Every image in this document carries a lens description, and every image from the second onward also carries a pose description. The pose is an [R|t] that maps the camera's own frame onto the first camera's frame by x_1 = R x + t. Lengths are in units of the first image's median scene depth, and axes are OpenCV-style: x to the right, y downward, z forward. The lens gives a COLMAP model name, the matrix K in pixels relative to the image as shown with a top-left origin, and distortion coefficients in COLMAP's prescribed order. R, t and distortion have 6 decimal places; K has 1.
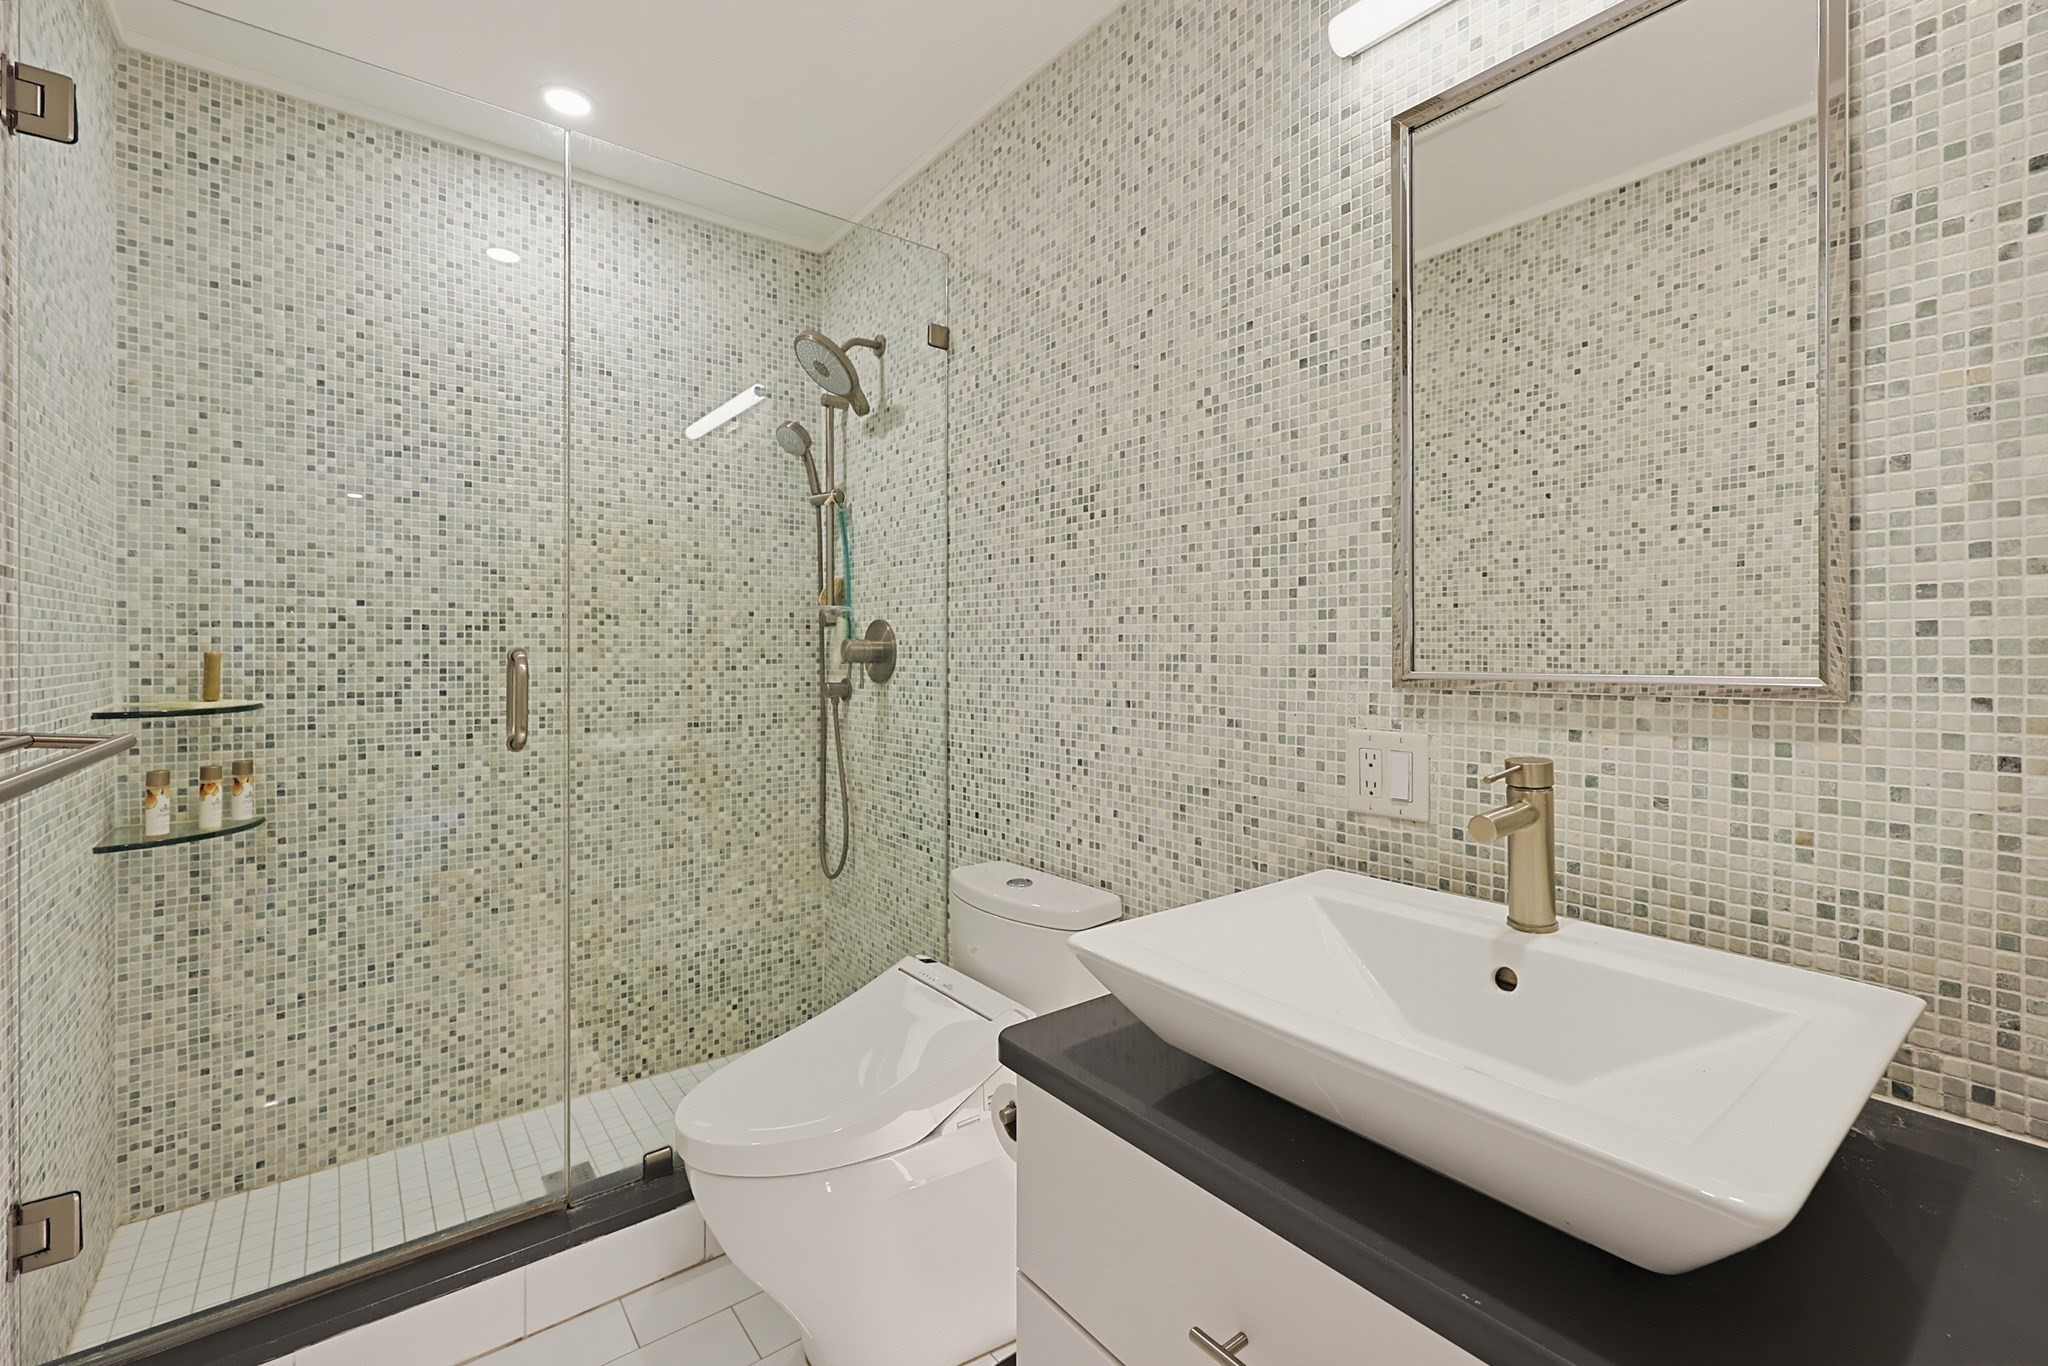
lens RADIAL K [[886.7, 0, 1040.8], [0, 886.7, 656.6], [0, 0, 1]] dist [-0.001452, 0.000034]
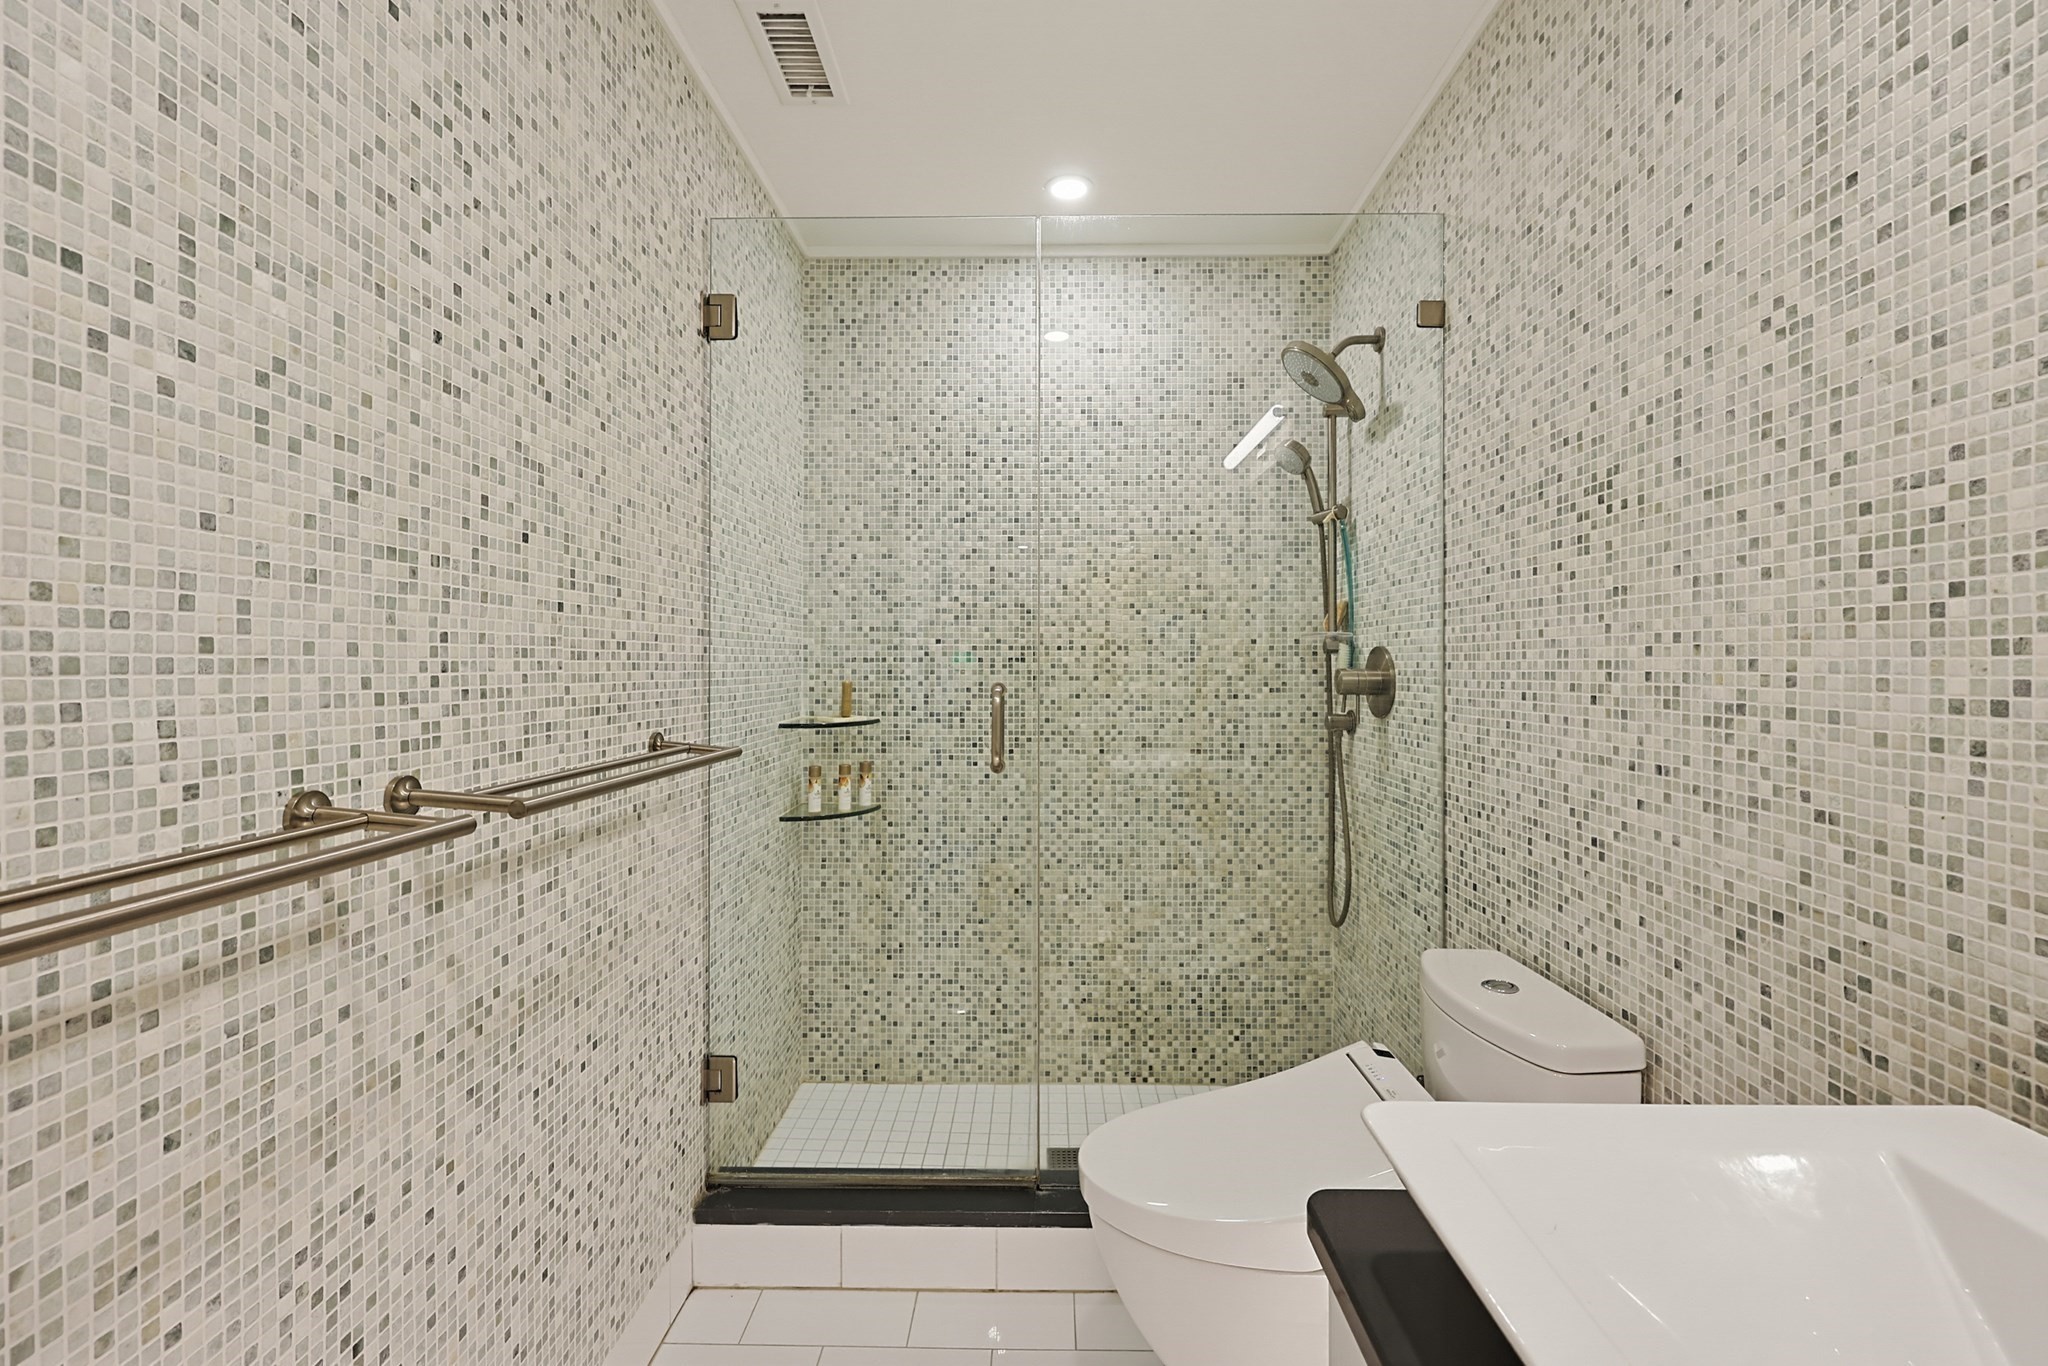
lens RADIAL K [[880.2, 0, 1029.4], [0, 880.2, 664.9], [0, 0, 1]] dist [-0.001520, 0.000323]
pose [[0.775109, -0.001634, -0.631825, 0.124409], [-0.002779, 0.999978, -0.005995, -0.020106], [0.631821, 0.006403, 0.775088, 0.112562]]
